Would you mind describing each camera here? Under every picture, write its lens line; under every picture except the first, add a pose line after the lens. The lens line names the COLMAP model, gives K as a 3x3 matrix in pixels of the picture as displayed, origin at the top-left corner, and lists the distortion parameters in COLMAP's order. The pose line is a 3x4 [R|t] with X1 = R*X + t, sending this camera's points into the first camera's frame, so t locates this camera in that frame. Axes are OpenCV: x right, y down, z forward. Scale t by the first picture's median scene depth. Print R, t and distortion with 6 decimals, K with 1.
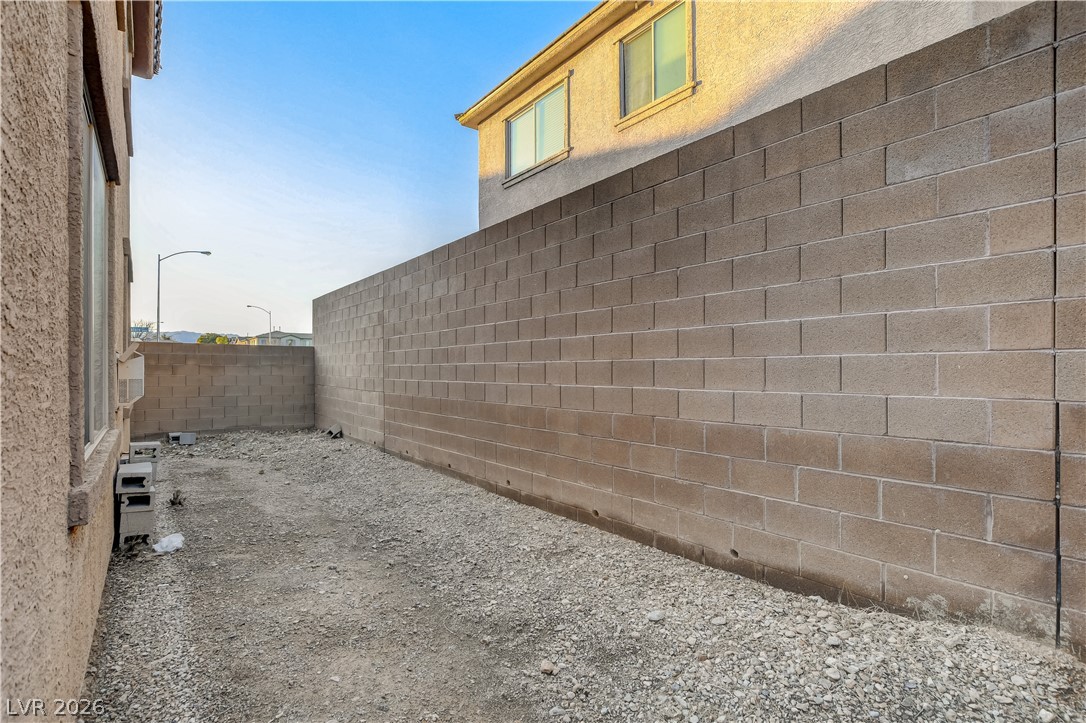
lens RADIAL K [[505.2, 0, 546.4], [0, 505.2, 370.7], [0, 0, 1]] dist [-0.018839, 0.000933]
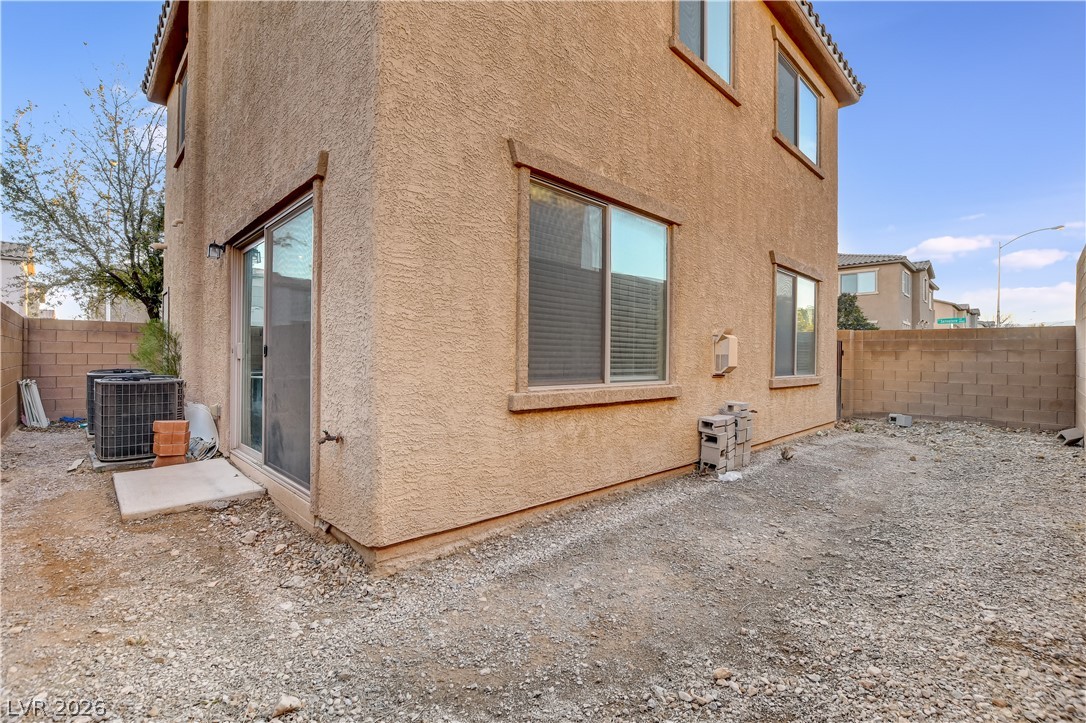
lens RADIAL K [[477.5, 0, 545.7], [0, 477.5, 354.1], [0, 0, 1]] dist [-0.019795, 0.003450]
pose [[0.121911, -0.002238, -0.992538, 0.419105], [-0.014240, 0.999891, -0.004004, 0.026896], [0.992439, 0.014622, 0.121866, 0.322925]]
